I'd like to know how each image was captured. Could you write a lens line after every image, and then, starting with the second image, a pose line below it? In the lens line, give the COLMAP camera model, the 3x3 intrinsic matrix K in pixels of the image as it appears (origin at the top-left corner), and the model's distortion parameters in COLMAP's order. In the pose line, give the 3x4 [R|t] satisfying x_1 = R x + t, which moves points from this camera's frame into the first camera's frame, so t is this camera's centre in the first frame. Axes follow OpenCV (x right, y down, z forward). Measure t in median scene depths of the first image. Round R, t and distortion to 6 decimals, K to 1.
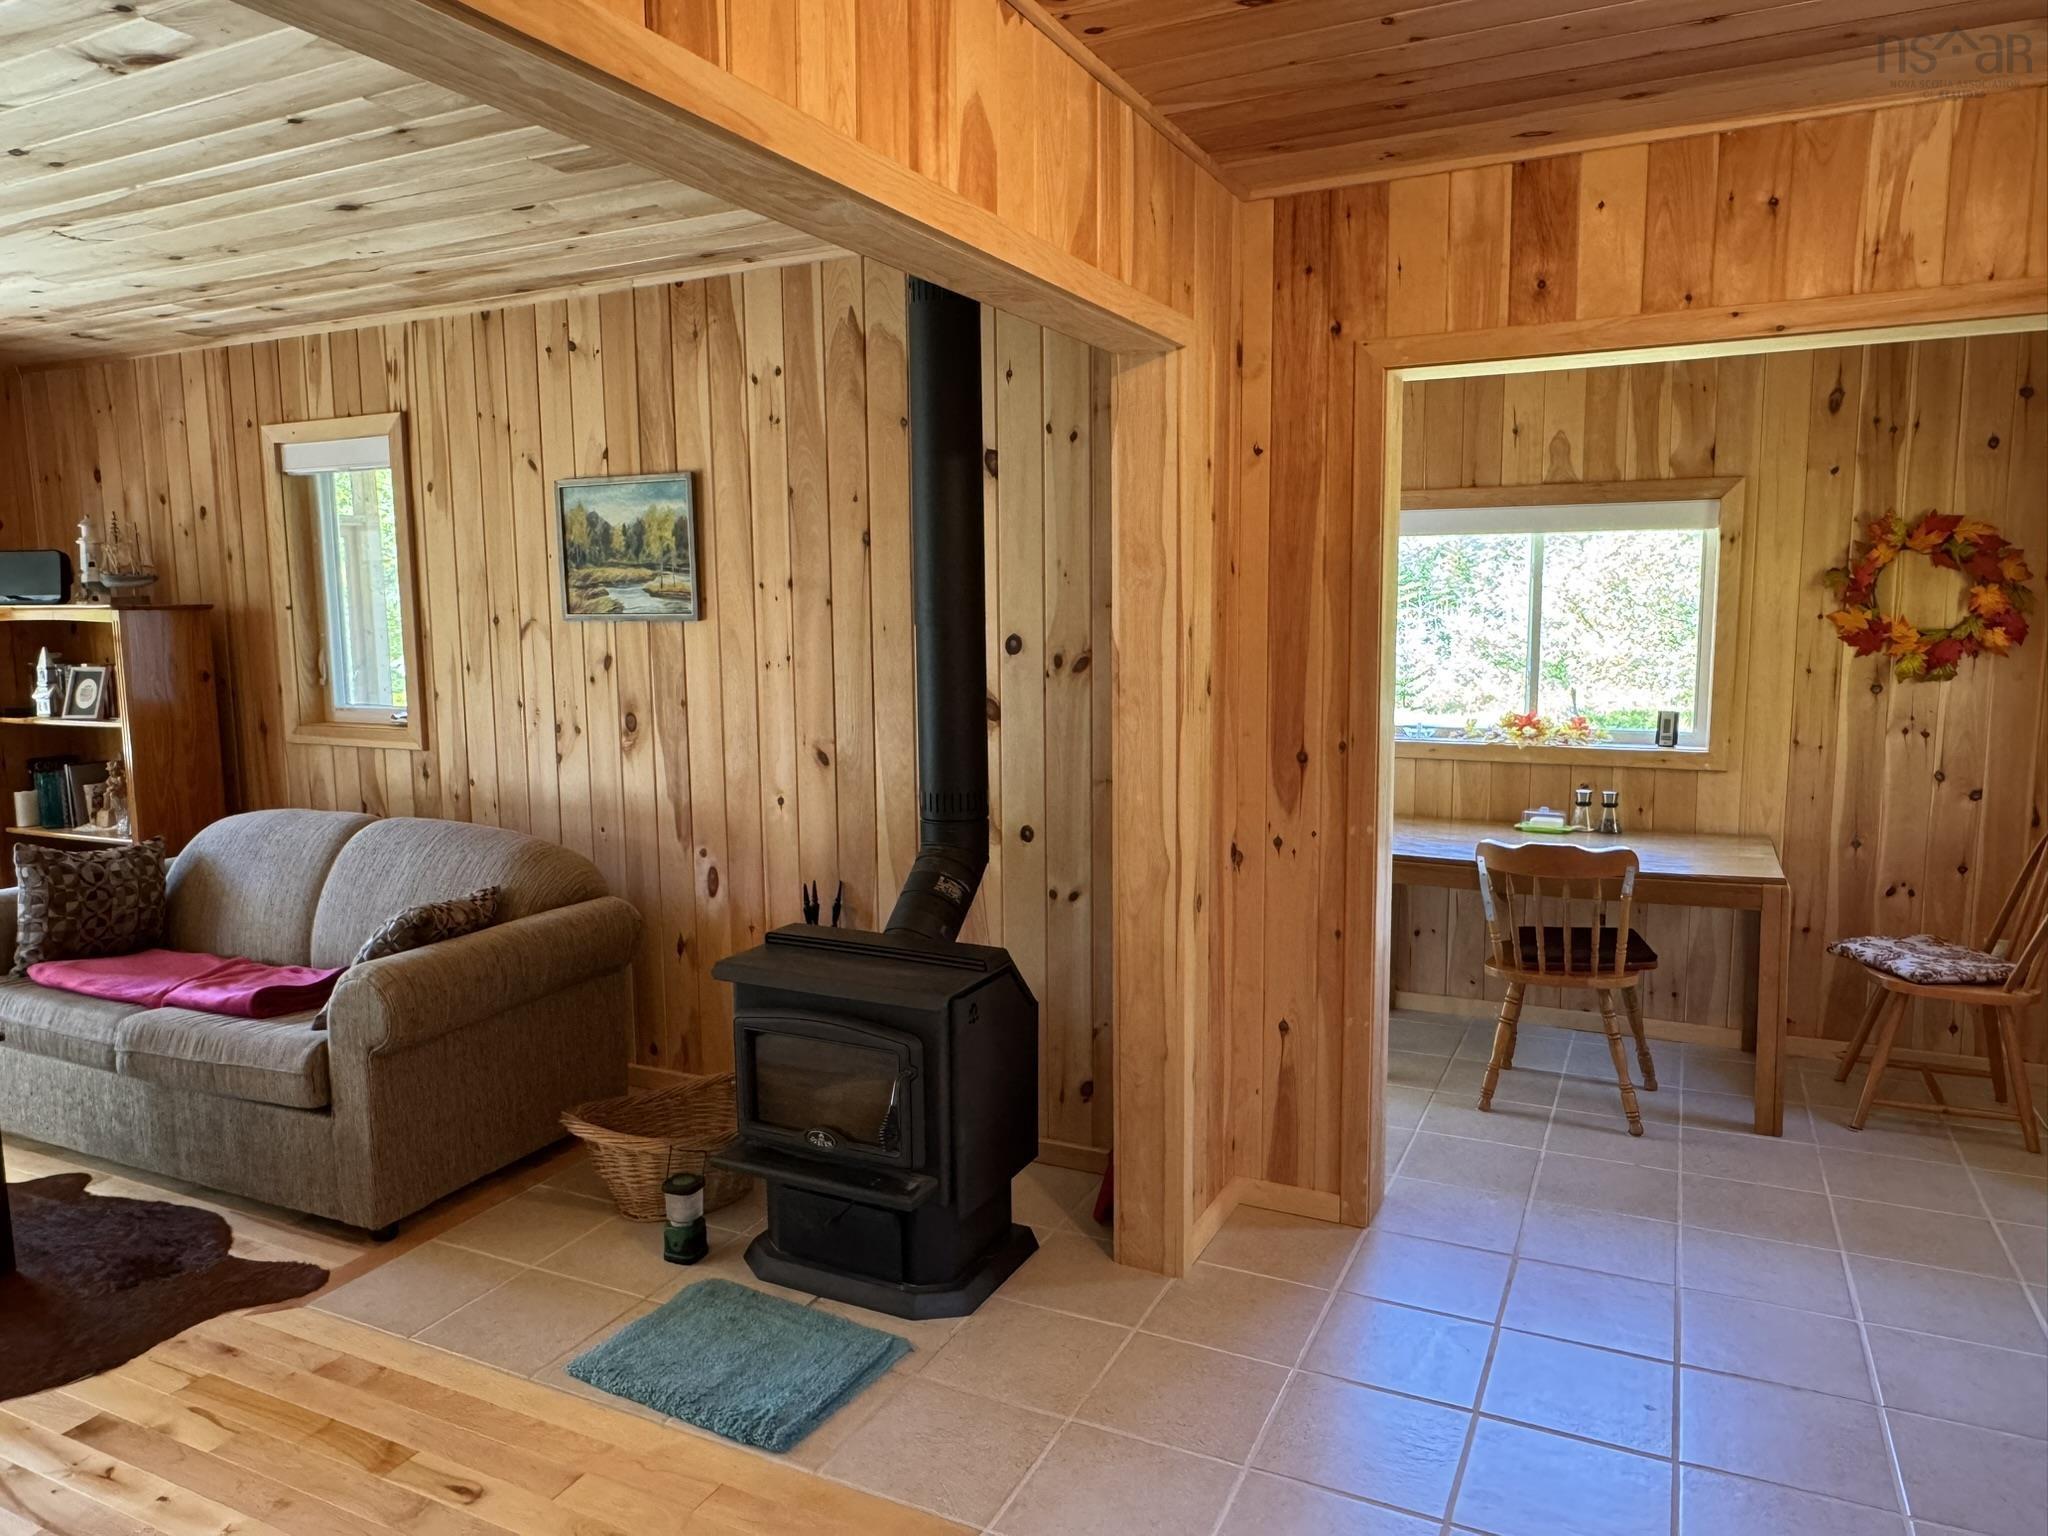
lens RADIAL K [[1368.6, 0, 1024.0], [0, 1368.6, 768.0], [0, 0, 1]] dist [0.005038, -0.001158]
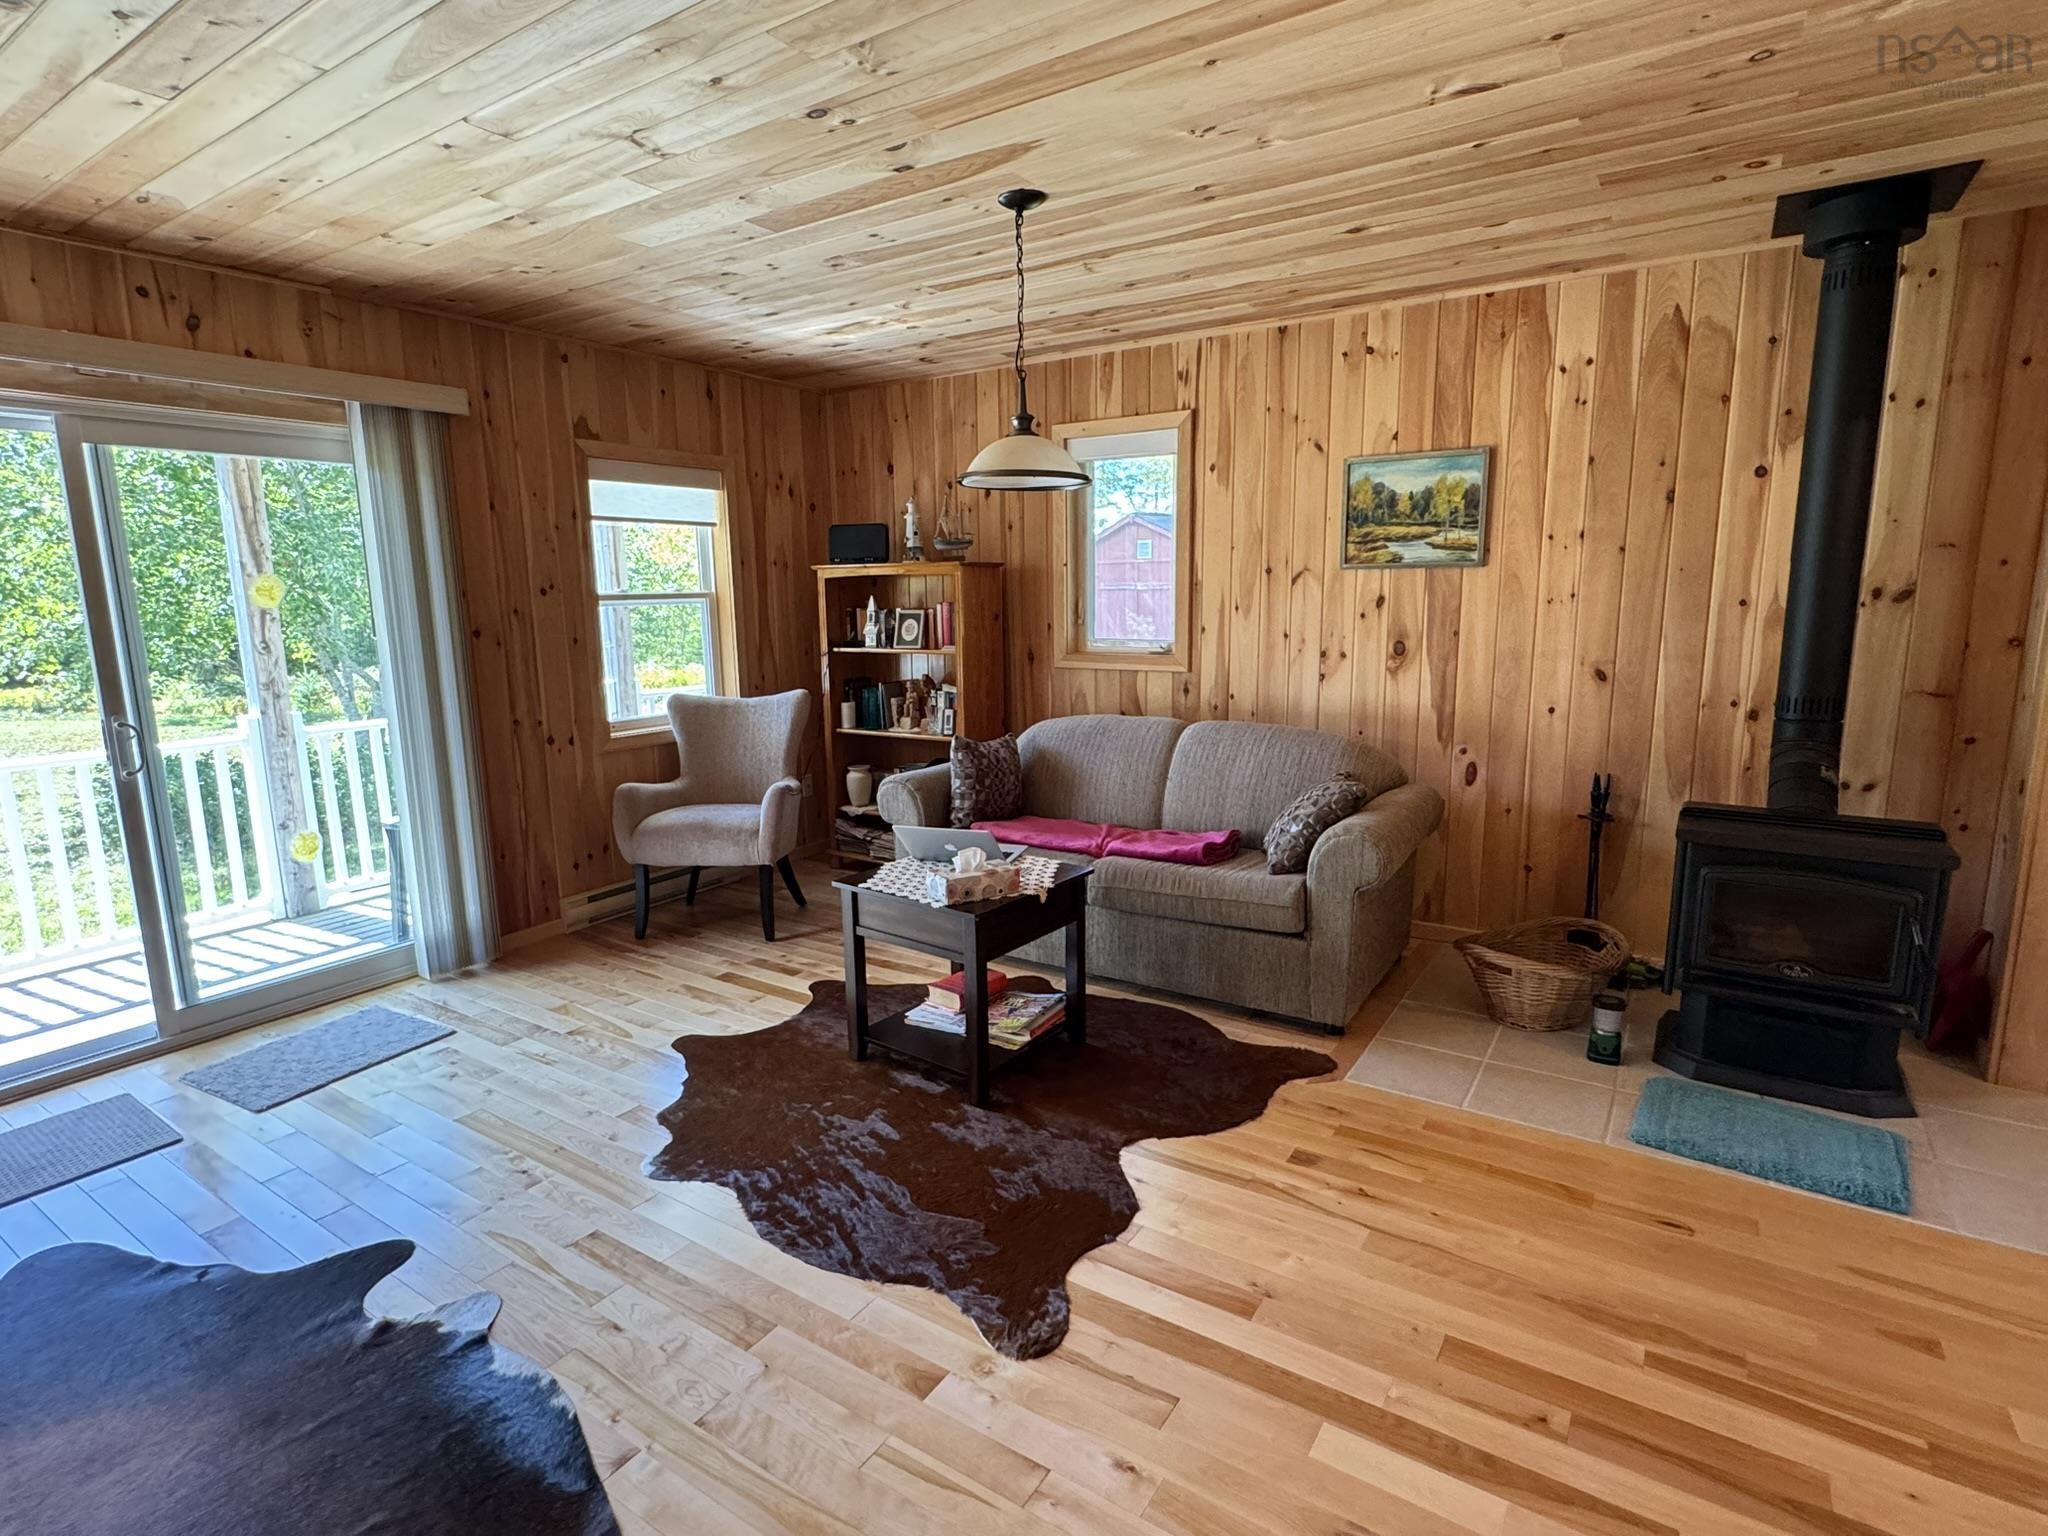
lens RADIAL K [[1035.3, 0, 1024.0], [0, 1035.3, 768.0], [0, 0, 1]] dist [0.000557, 0.001429]
pose [[0.992245, 0.019133, -0.122819, -0.525455], [-0.012973, 0.998627, 0.050761, 0.034115], [0.123622, -0.048774, 0.991130, -0.009213]]
